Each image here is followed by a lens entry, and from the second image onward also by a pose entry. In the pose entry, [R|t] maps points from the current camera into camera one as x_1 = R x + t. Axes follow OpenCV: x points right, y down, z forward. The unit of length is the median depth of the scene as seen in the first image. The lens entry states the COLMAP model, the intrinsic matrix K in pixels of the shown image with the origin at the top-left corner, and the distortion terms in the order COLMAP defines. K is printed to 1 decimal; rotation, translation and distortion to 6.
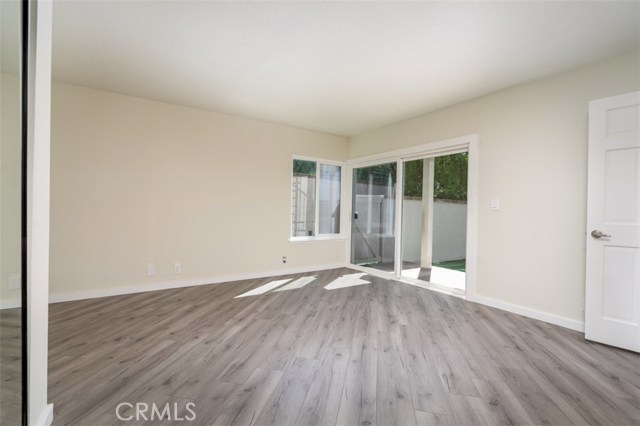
lens RADIAL K [[291.4, 0, 316.0], [0, 291.4, 210.7], [0, 0, 1]] dist [0.001177, 0.000870]
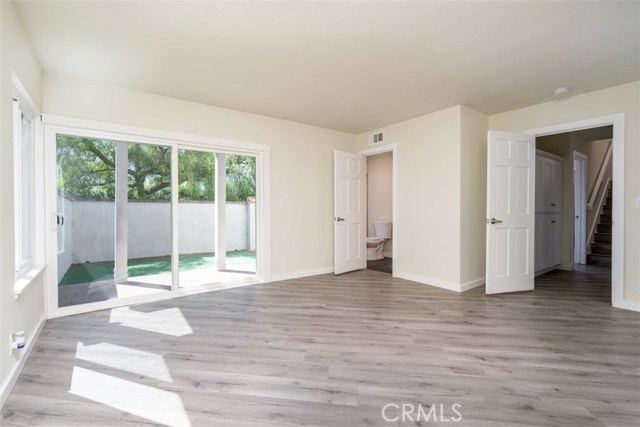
lens RADIAL K [[291.4, 0, 316.0], [0, 291.4, 211.2], [0, 0, 1]] dist [0.001177, 0.000870]
pose [[-0.038454, -0.024247, 0.998966, -0.903166], [0.005927, 0.999682, 0.024493, -0.019689], [-0.999243, 0.006863, -0.038298, 1.116626]]
